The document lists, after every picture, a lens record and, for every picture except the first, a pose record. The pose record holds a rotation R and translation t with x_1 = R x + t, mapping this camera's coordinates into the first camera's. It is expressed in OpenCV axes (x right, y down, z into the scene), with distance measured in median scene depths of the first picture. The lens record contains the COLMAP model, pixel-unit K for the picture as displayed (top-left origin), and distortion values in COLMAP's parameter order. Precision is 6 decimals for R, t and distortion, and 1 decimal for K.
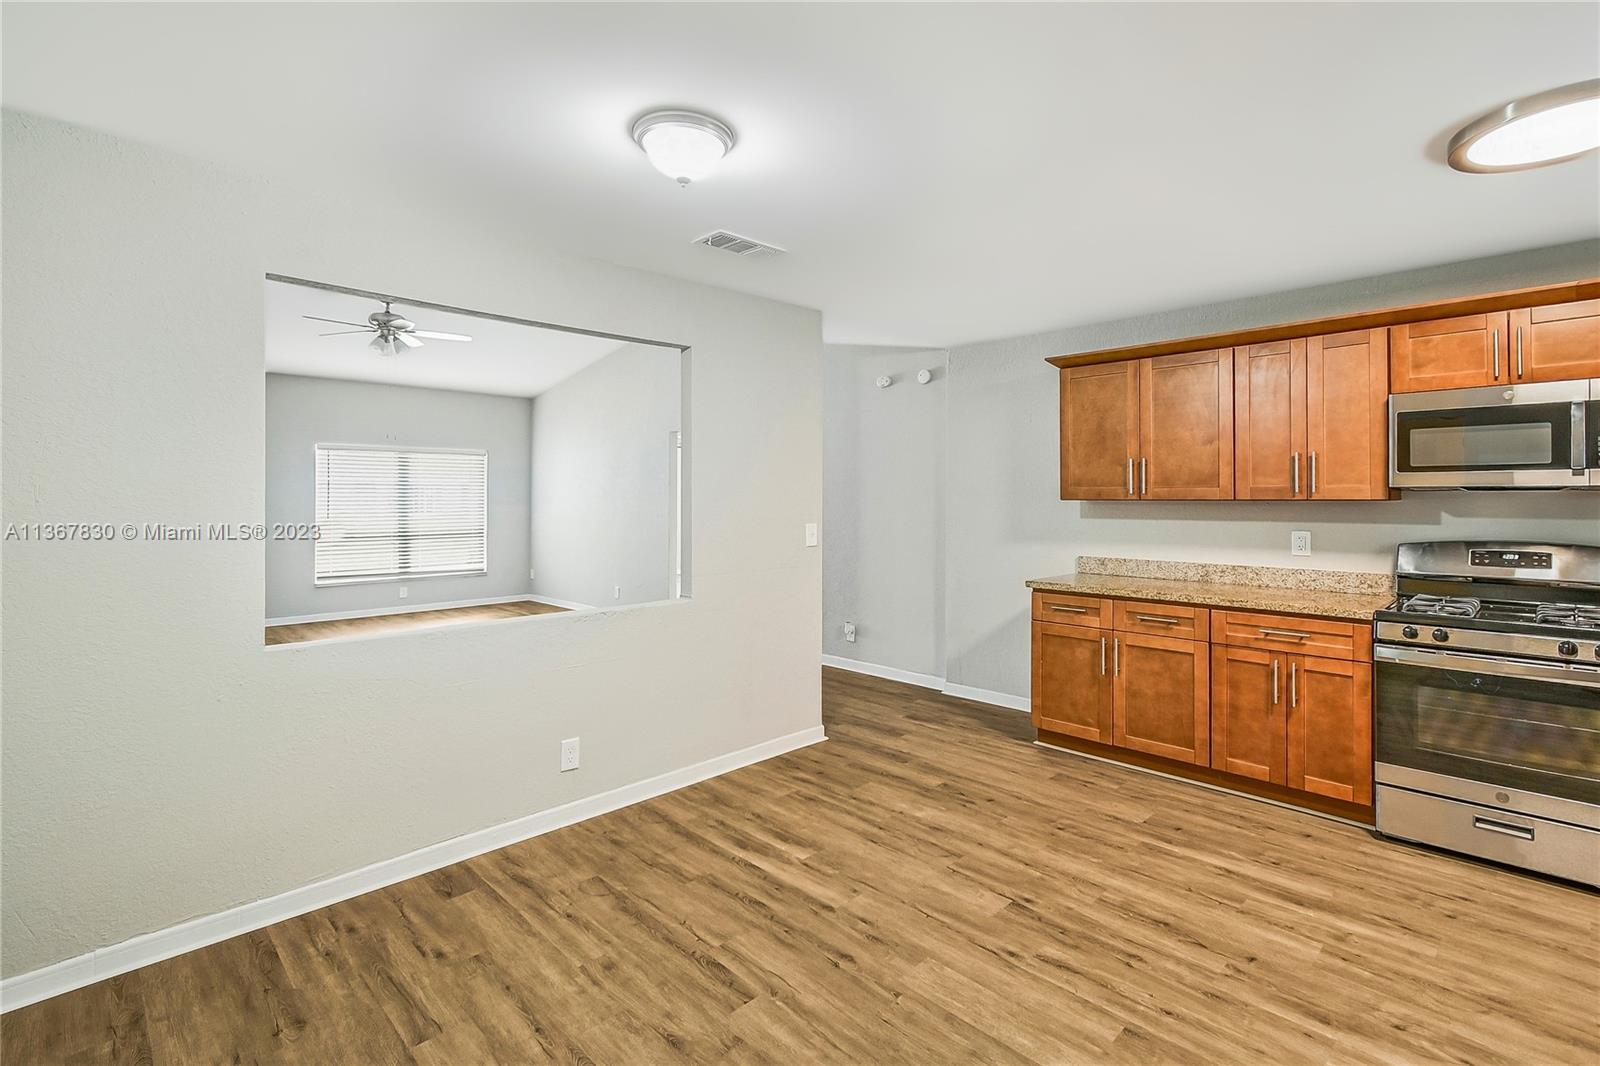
lens RADIAL K [[736.1, 0, 765.7], [0, 736.1, 506.9], [0, 0, 1]] dist [0.007254, -0.002062]
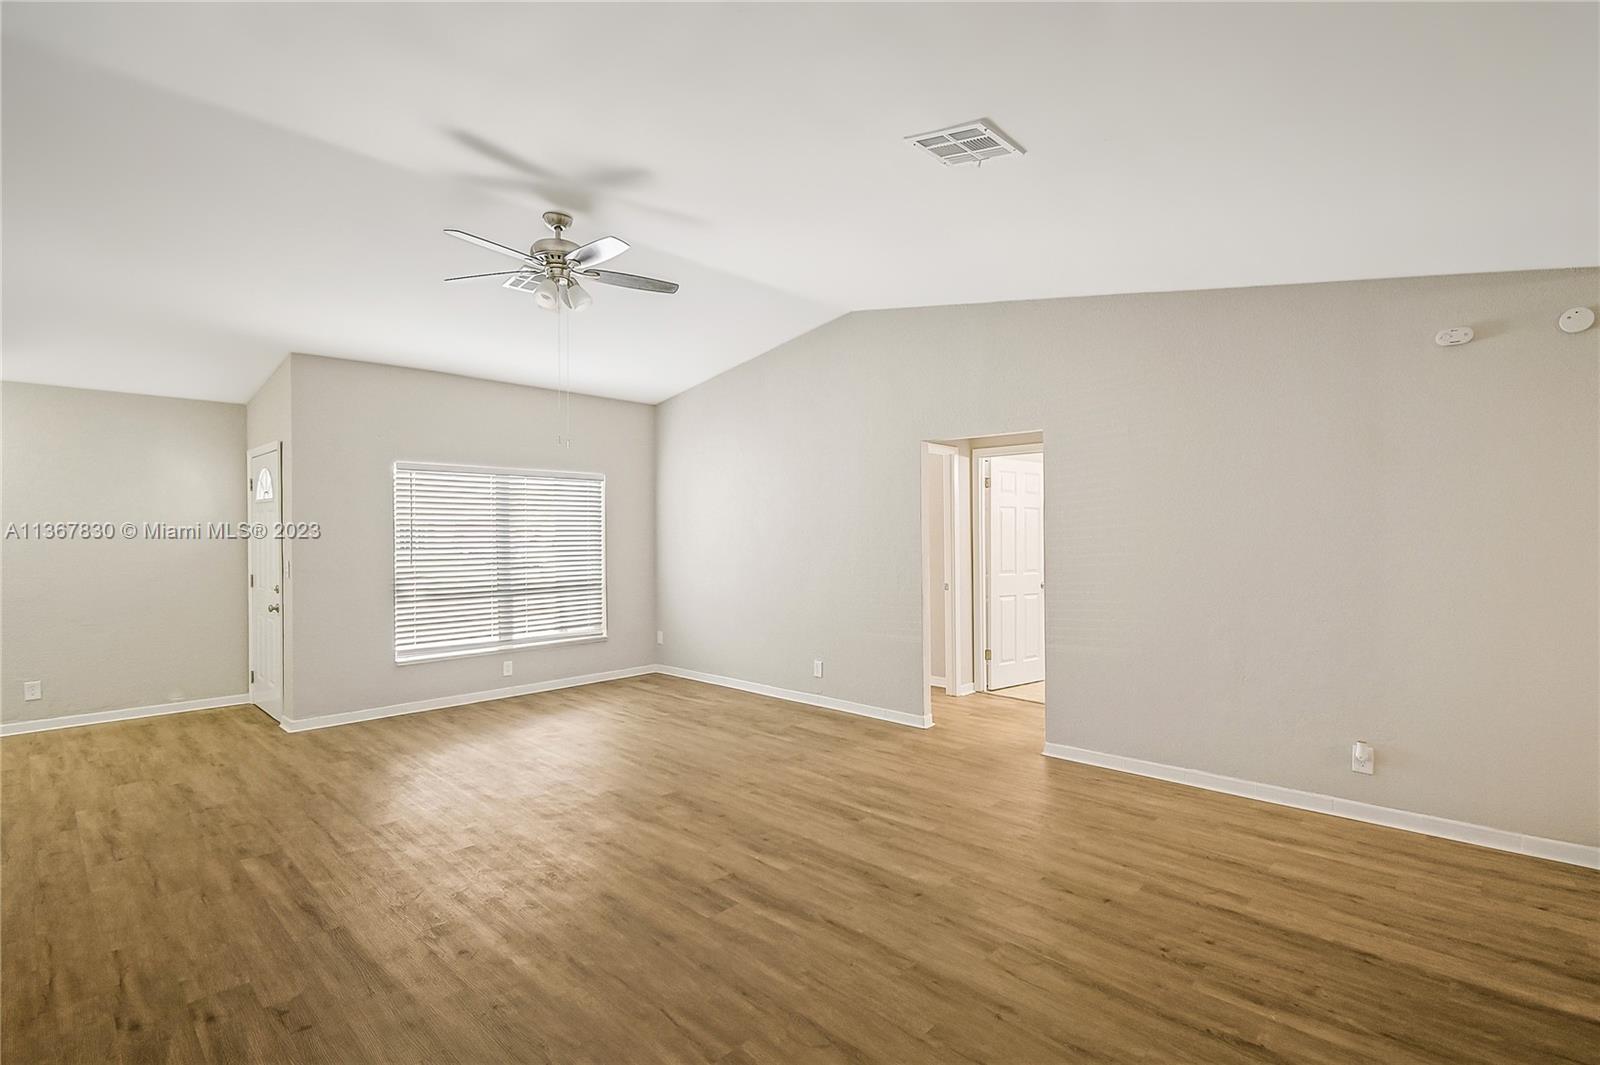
lens RADIAL K [[736.1, 0, 771.3], [0, 736.1, 531.7], [0, 0, 1]] dist [0.007254, -0.002062]
pose [[0.999245, -0.008147, 0.037986, -0.259732], [0.008638, 0.999881, -0.012766, -0.007152], [-0.037877, 0.013084, 0.999197, 0.273473]]
